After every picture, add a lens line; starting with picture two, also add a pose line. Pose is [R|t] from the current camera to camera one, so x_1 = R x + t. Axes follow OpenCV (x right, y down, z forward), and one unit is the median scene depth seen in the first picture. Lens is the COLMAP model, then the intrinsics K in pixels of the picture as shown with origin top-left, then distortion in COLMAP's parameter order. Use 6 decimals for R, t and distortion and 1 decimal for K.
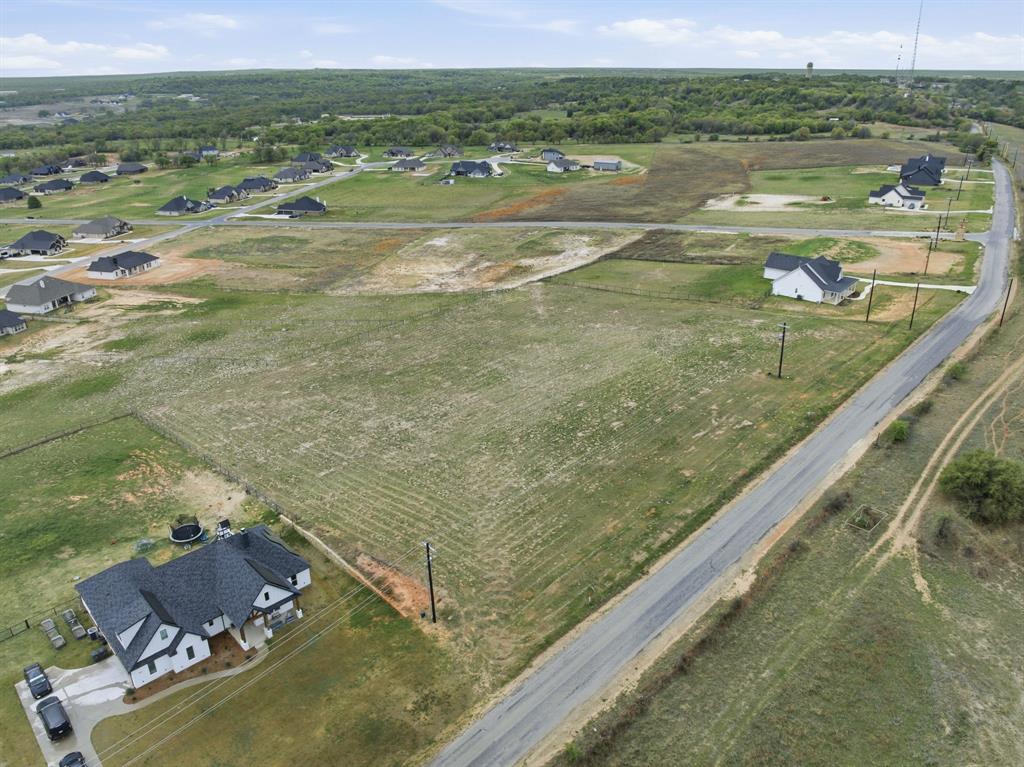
lens RADIAL K [[724.4, 0, 514.9], [0, 724.4, 403.1], [0, 0, 1]] dist [-0.046582, 0.011273]
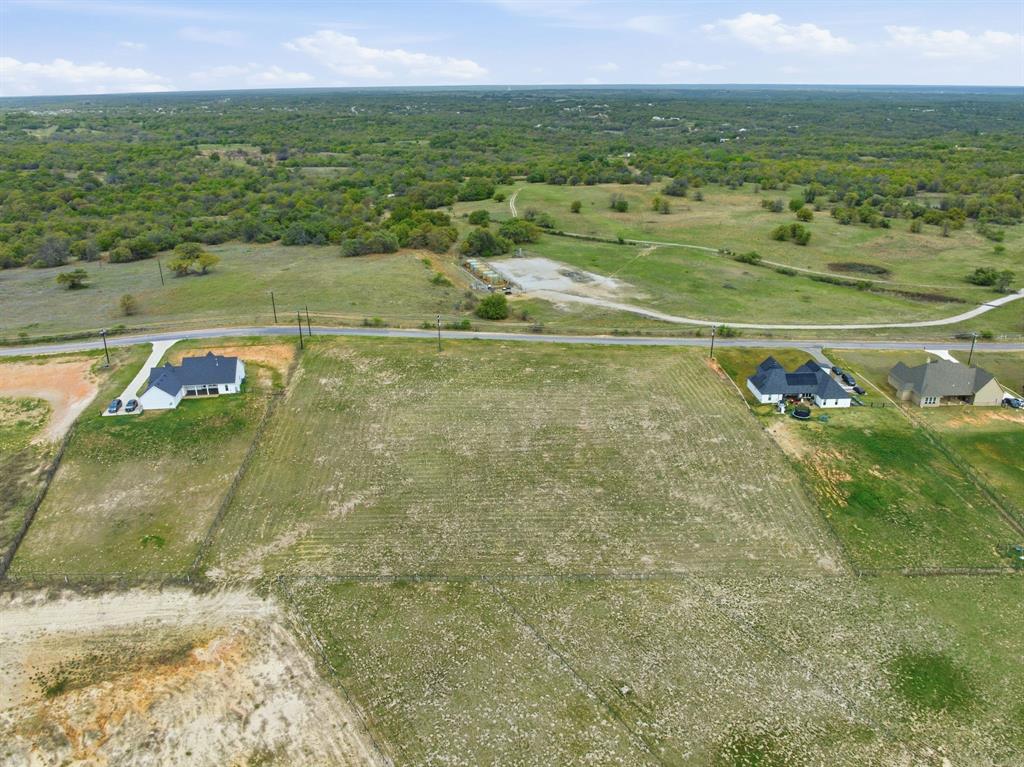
lens RADIAL K [[756.0, 0, 512.5], [0, 756.0, 380.0], [0, 0, 1]] dist [-0.044037, 0.007128]
pose [[-0.735971, -0.240717, 0.632774, -0.991708], [0.300567, 0.721319, 0.623986, -1.170306], [-0.606636, 0.649426, -0.458518, 2.029769]]
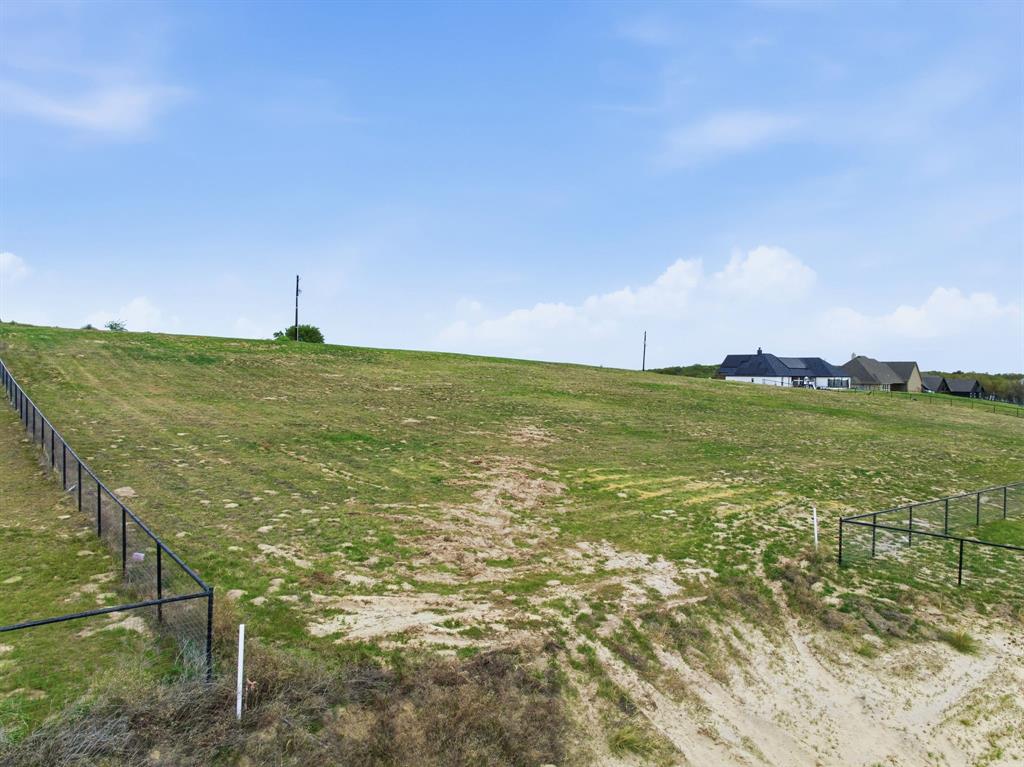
lens RADIAL K [[724.4, 0, 511.6], [0, 724.4, 384.5], [0, 0, 1]] dist [-0.046582, 0.011273]
pose [[-0.994663, -0.008686, 0.102809, 0.030804], [0.037617, 0.897330, 0.439754, -0.418022], [-0.096073, 0.441274, -0.892215, 2.062108]]
